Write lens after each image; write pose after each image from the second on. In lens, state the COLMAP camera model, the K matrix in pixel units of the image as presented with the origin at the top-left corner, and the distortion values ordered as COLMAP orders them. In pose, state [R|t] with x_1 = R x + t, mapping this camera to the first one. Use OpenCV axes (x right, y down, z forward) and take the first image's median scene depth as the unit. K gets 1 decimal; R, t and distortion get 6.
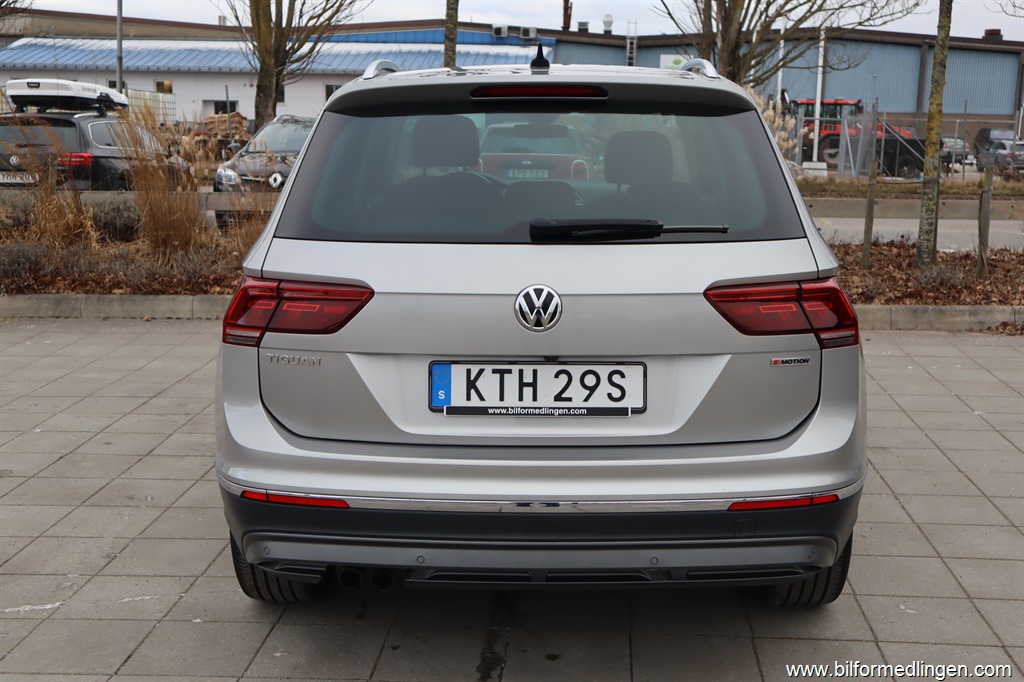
lens RADIAL K [[1261.0, 0, 515.7], [0, 1261.0, 341.7], [0, 0, 1]] dist [0.007599, 0.000000]
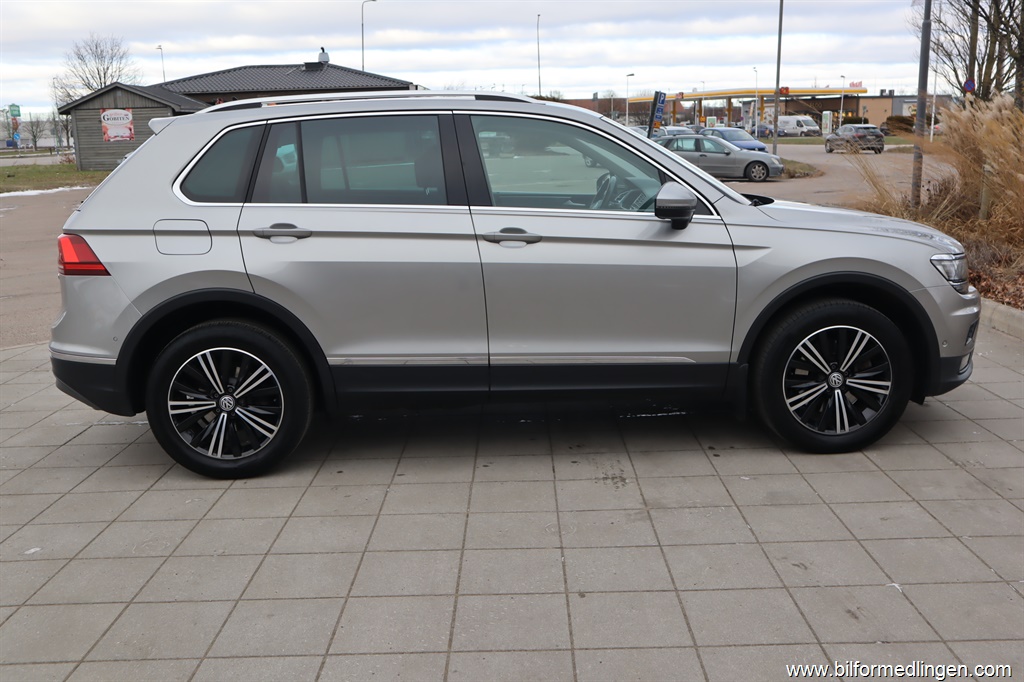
lens RADIAL K [[962.2, 0, 515.0], [0, 962.2, 339.8], [0, 0, 1]] dist [-0.019927, 0.000000]
pose [[0.054108, 0.194924, -0.979325, 1.657624], [-0.152742, 0.970835, 0.184795, -0.256236], [0.986784, 0.139585, 0.082303, 1.565643]]
